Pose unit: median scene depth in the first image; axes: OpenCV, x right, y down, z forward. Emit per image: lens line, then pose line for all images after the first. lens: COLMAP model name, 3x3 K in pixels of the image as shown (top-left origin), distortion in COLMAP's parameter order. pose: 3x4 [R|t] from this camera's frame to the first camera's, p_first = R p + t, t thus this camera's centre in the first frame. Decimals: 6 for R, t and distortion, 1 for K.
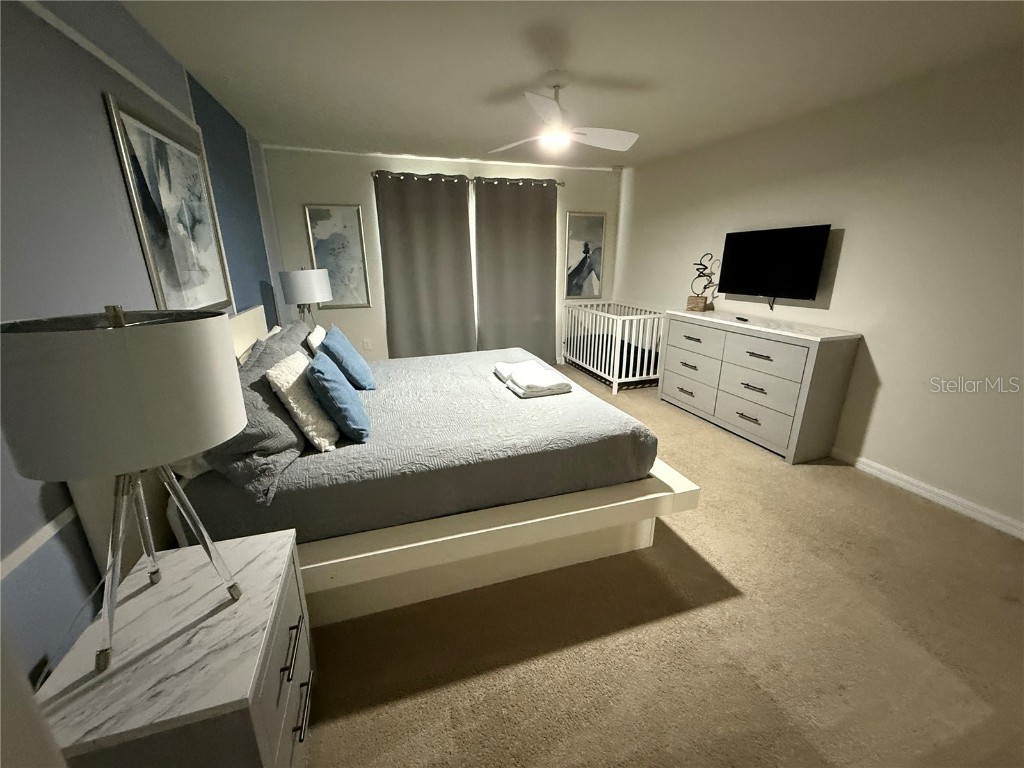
lens RADIAL K [[410.1, 0, 510.9], [0, 410.1, 381.6], [0, 0, 1]] dist [0.001629, 0.000021]
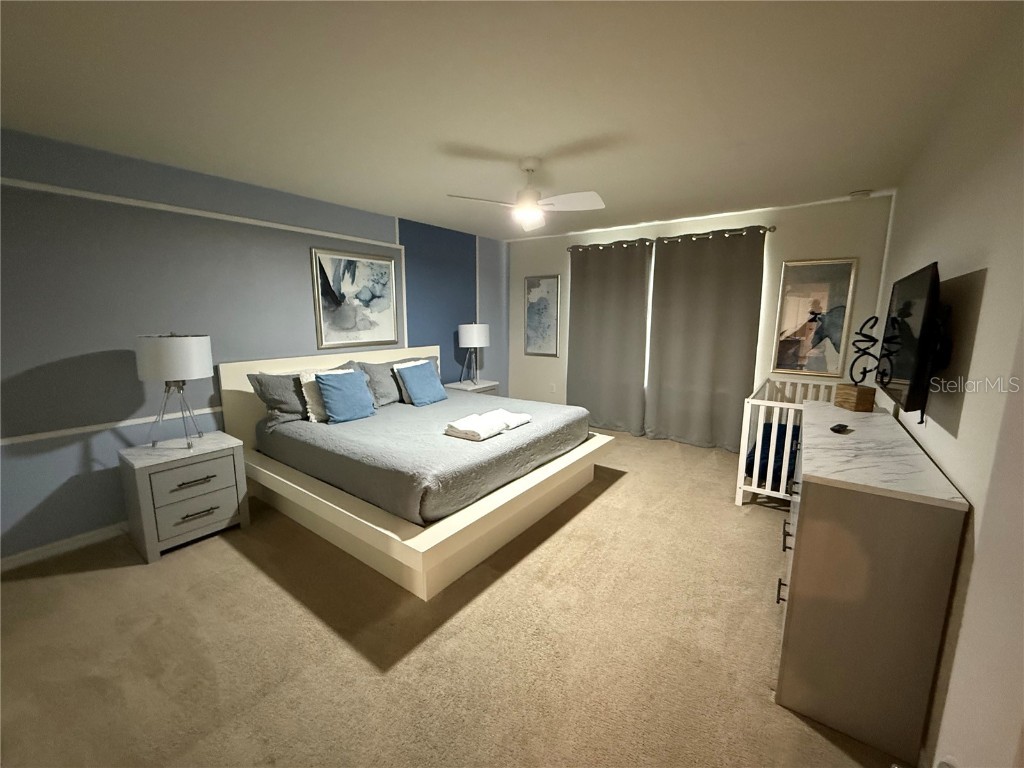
lens RADIAL K [[410.1, 0, 510.9], [0, 410.1, 382.3], [0, 0, 1]] dist [0.001629, 0.000021]
pose [[0.584117, 0.140523, -0.799412, 0.590081], [-0.242419, 0.970149, -0.006596, -0.079157], [0.774623, 0.197646, 0.600746, 0.226589]]
